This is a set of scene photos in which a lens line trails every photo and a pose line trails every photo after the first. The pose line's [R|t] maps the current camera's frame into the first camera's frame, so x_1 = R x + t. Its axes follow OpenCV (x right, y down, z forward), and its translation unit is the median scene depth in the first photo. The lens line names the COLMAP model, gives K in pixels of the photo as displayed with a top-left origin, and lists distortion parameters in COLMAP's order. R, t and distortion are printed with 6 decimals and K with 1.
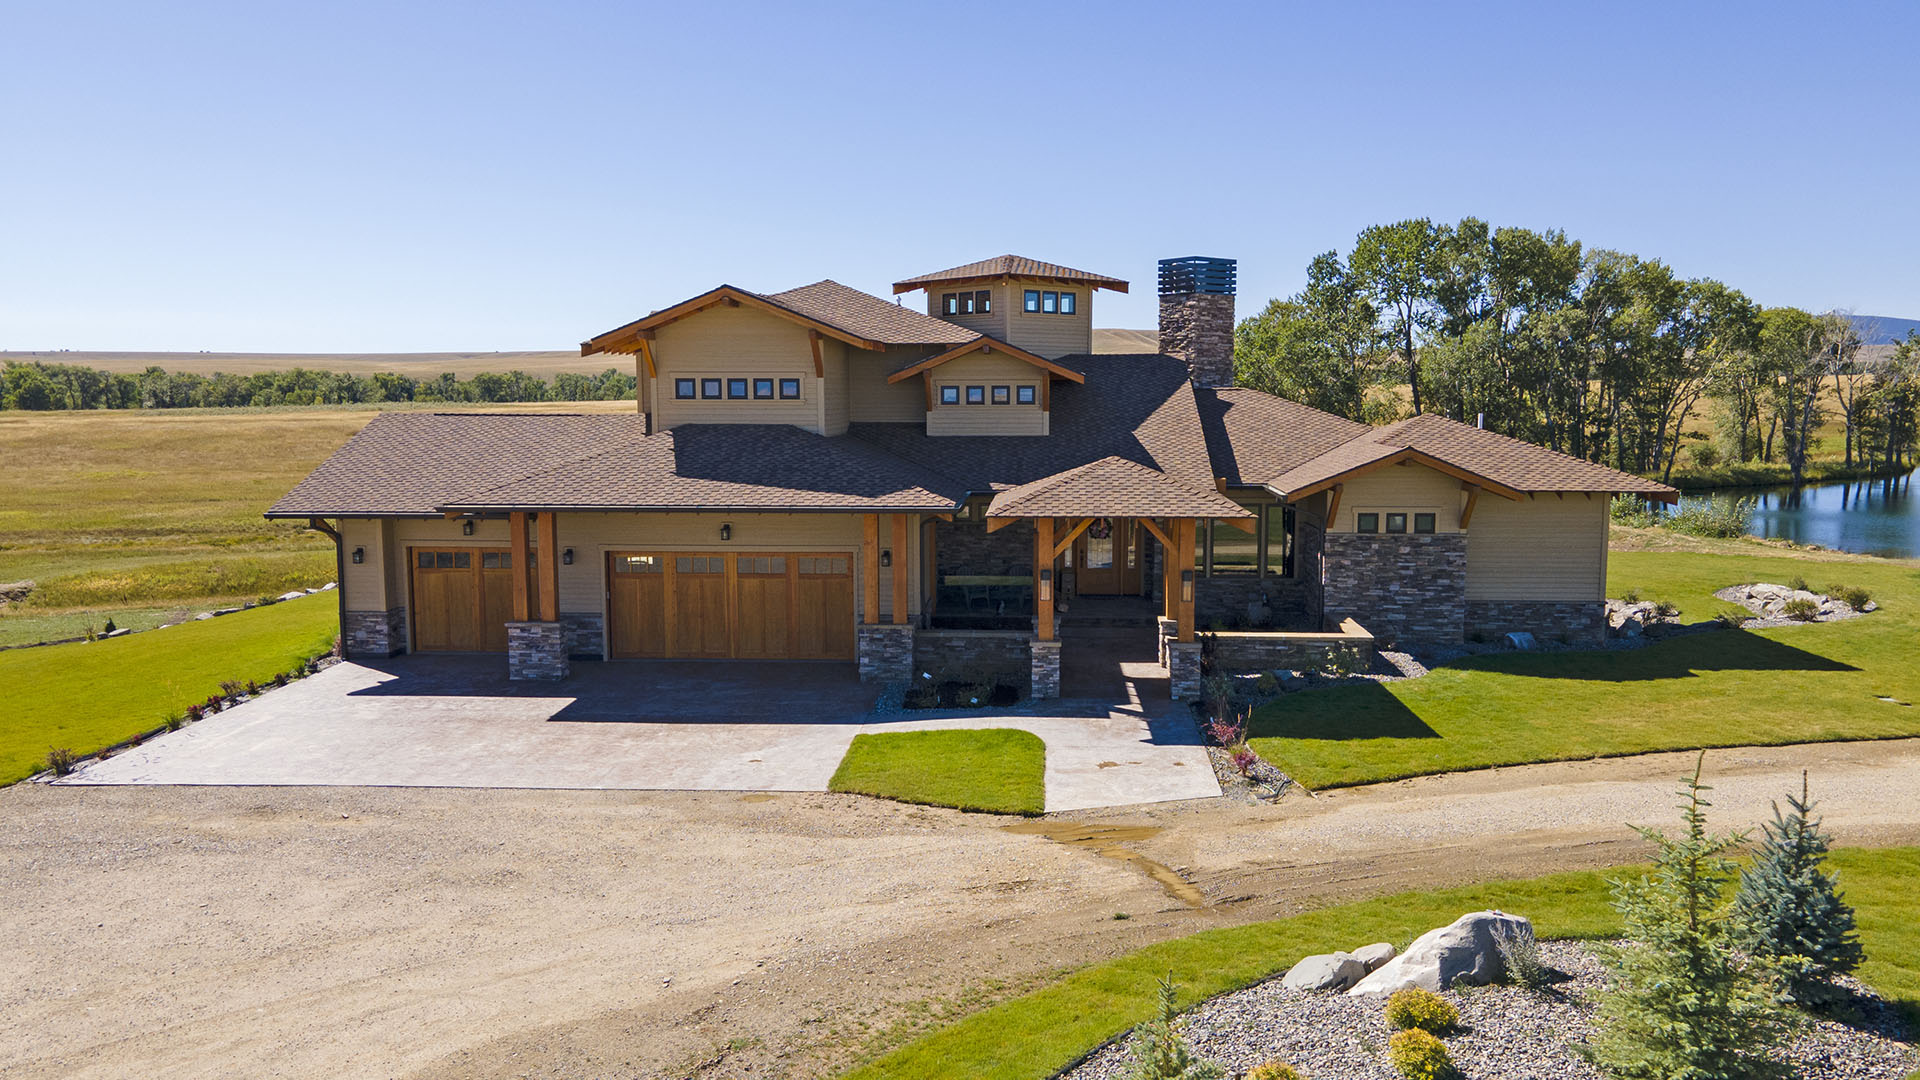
lens RADIAL K [[1459.3, 0, 954.0], [0, 1459.3, 541.1], [0, 0, 1]] dist [0.033031, -0.002187]
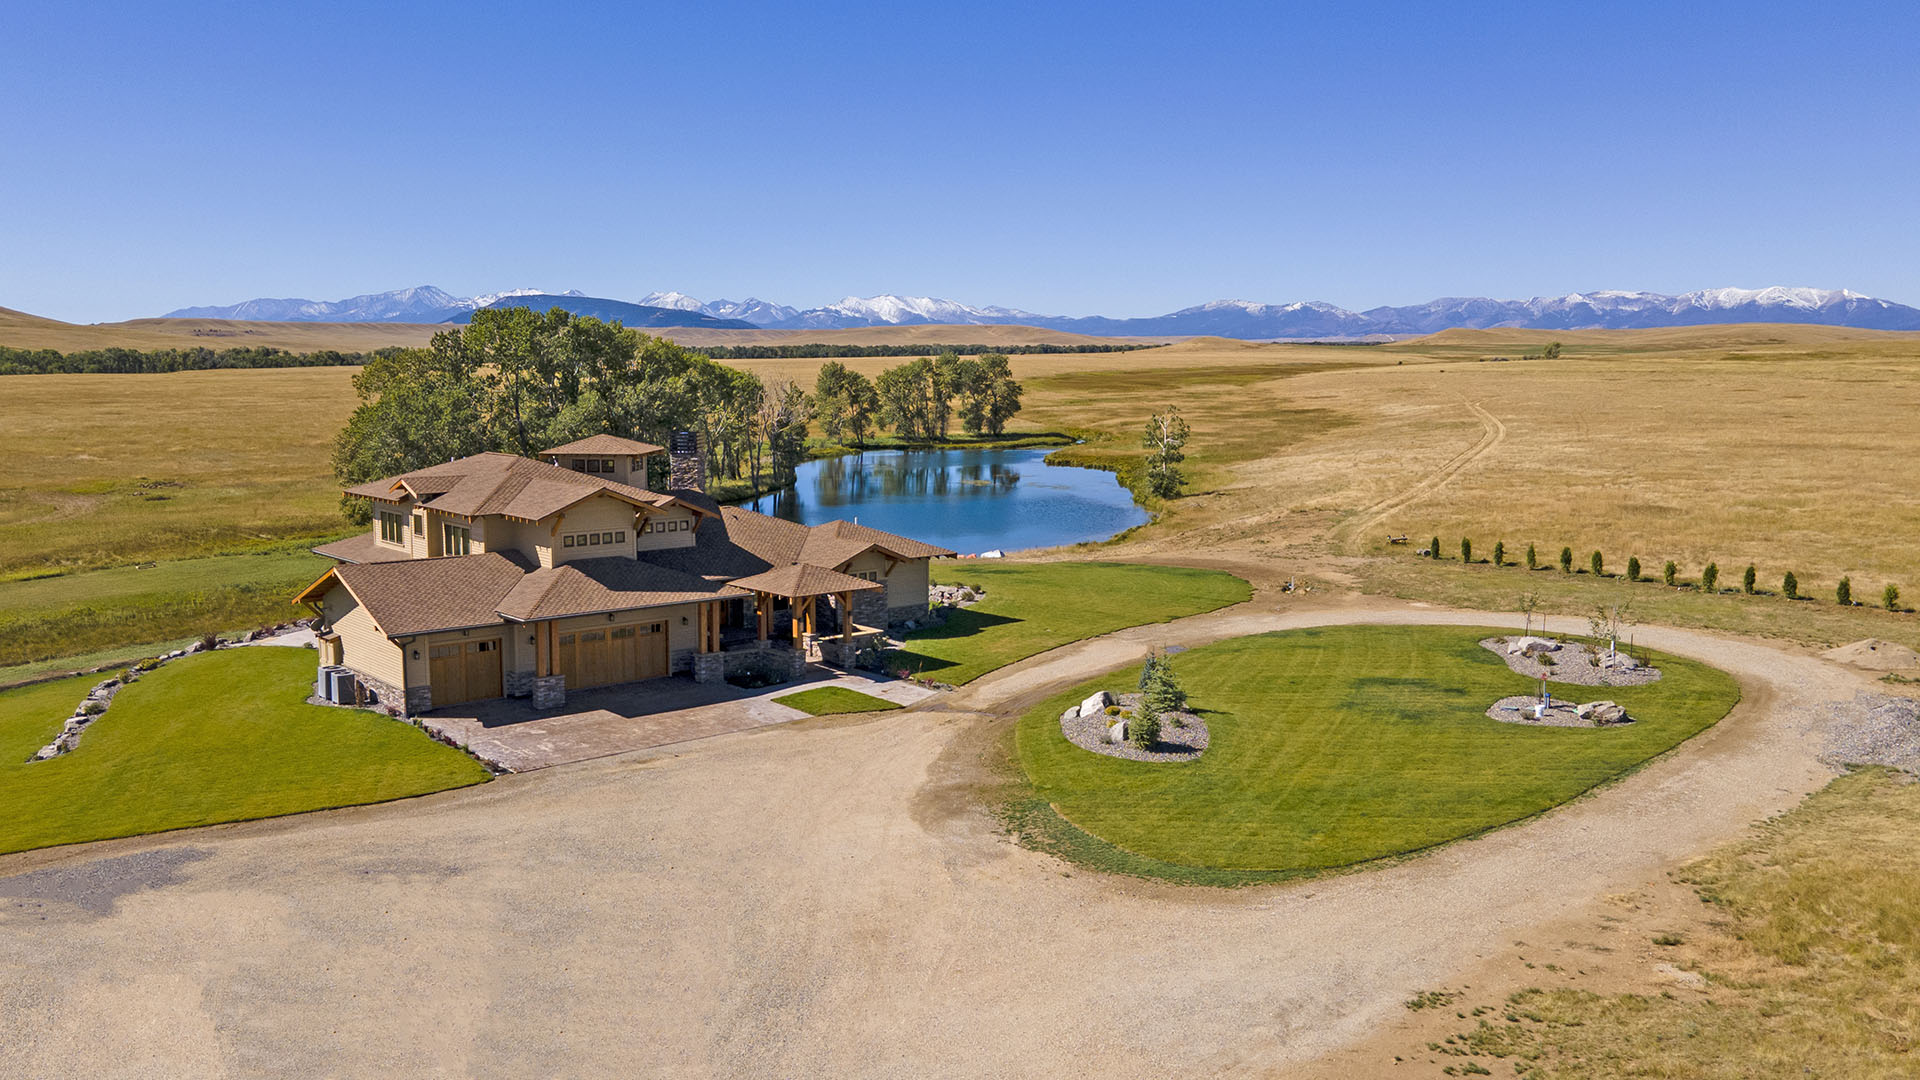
lens RADIAL K [[1609.7, 0, 959.4], [0, 1609.7, 541.9], [0, 0, 1]] dist [0.030746, 0.003514]
pose [[0.717020, -0.082294, 0.692178, -1.213410], [0.076488, 0.996299, 0.039217, -0.143942], [-0.692844, 0.024824, 0.720660, -0.782026]]
